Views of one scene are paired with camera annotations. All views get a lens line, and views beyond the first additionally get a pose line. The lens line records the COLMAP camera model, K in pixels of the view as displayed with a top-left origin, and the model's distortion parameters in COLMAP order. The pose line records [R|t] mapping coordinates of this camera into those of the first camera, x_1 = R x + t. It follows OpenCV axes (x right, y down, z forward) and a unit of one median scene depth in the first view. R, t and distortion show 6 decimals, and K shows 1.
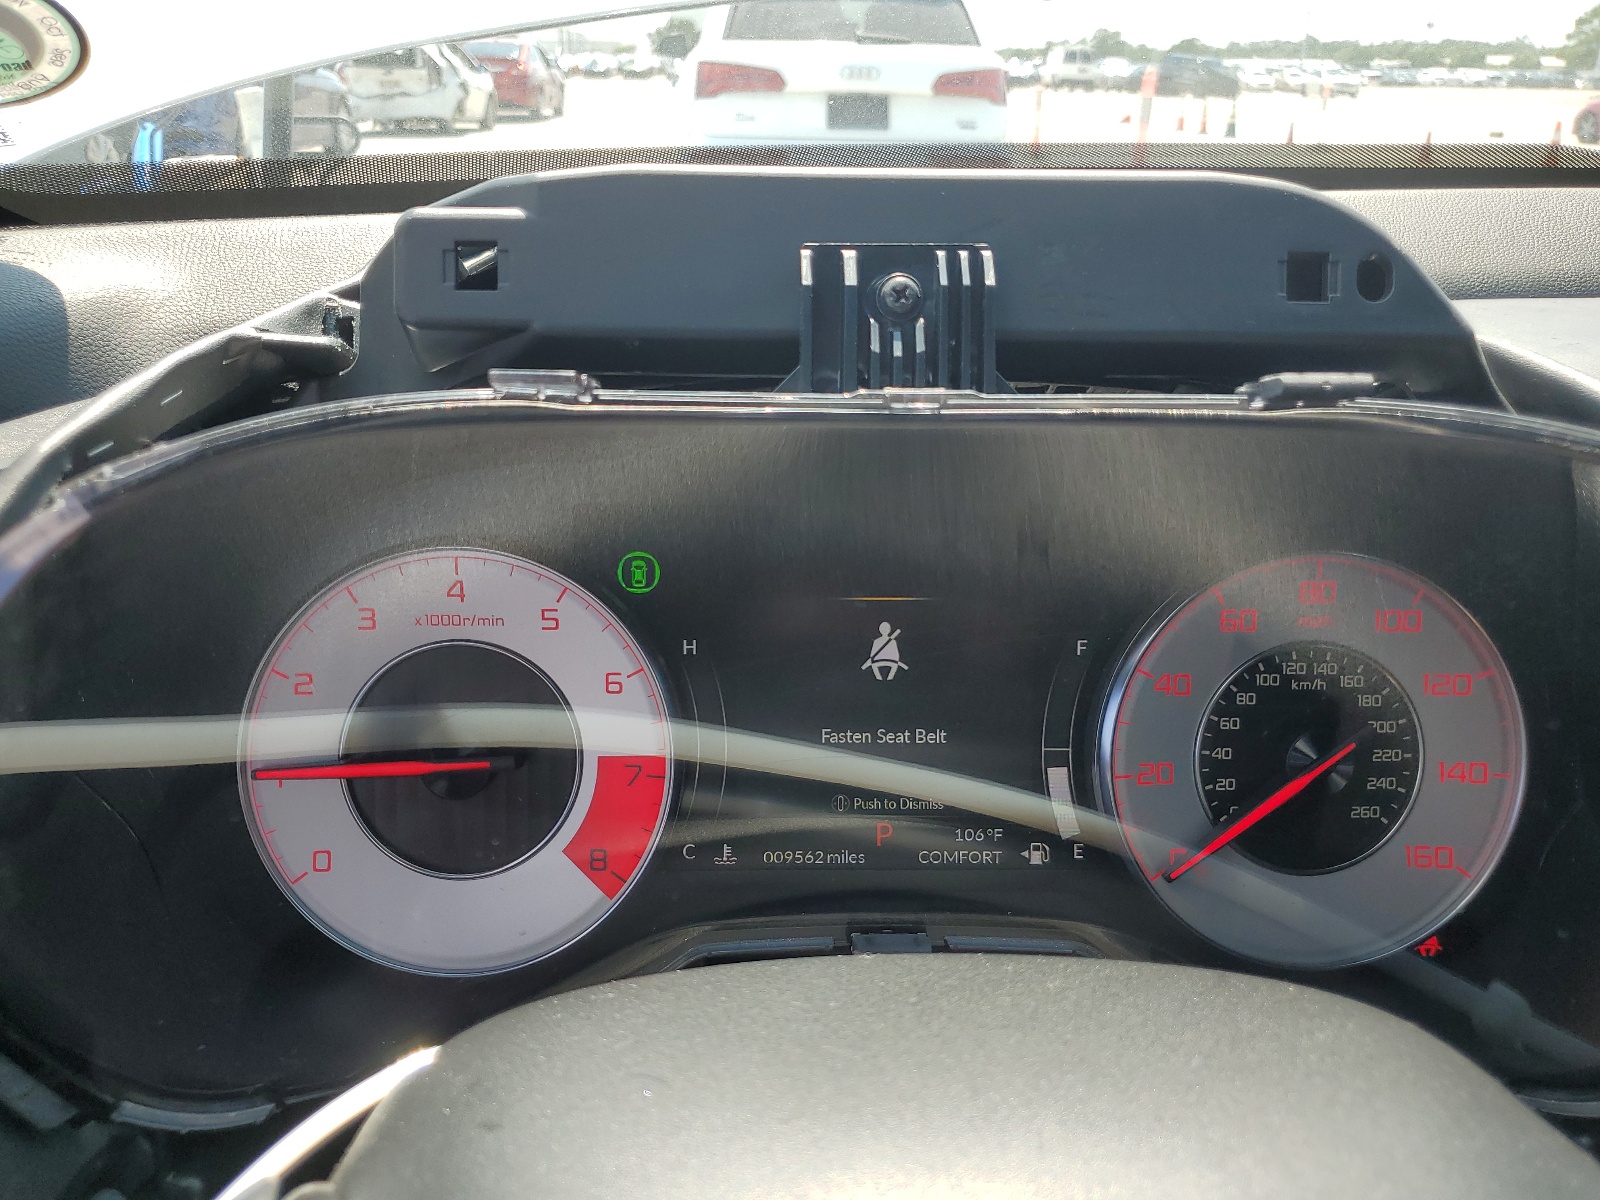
lens RADIAL K [[1210.5, 0, 802.0], [0, 1210.5, 600.5], [0, 0, 1]] dist [0.005493, 0.002068]
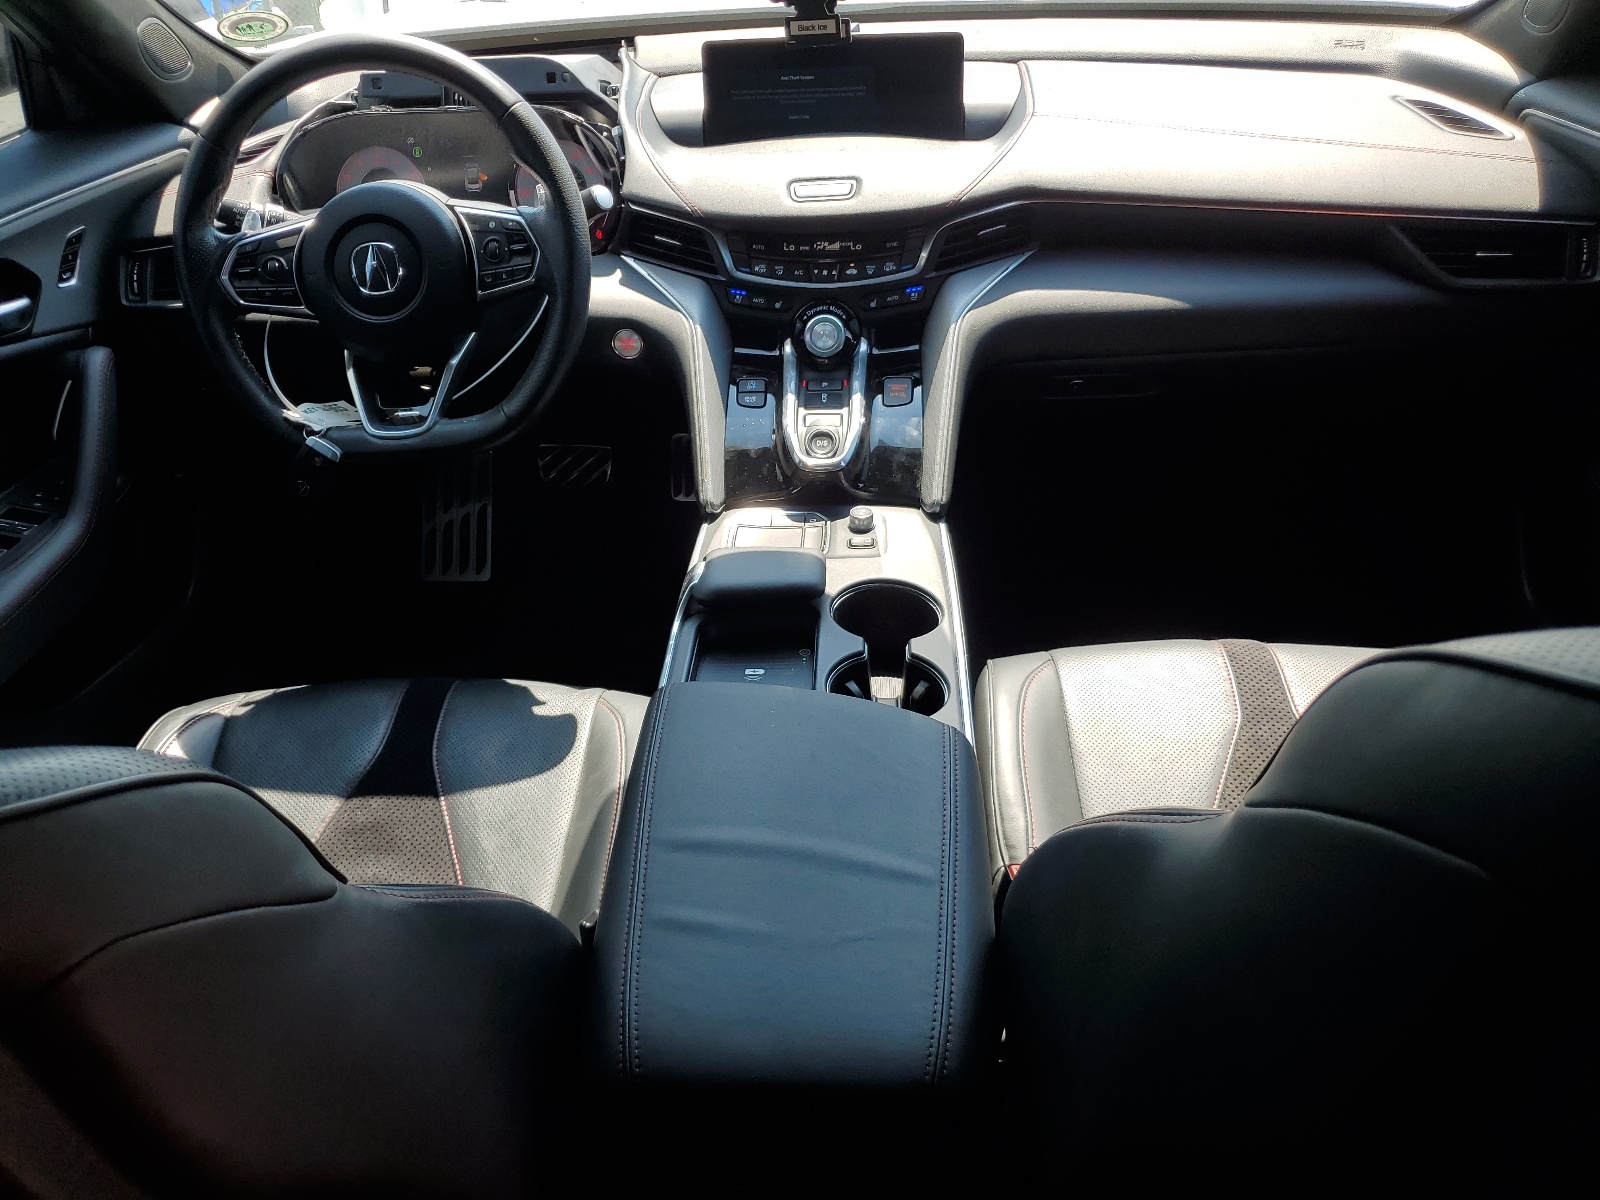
lens RADIAL K [[1210.5, 0, 797.9], [0, 1210.5, 600.5], [0, 0, 1]] dist [0.005493, 0.002068]
pose [[0.995359, 0.004611, -0.096123, 1.463273], [0.010017, 0.988461, 0.151143, 0.819409], [0.095710, -0.151404, 0.983827, -3.041093]]
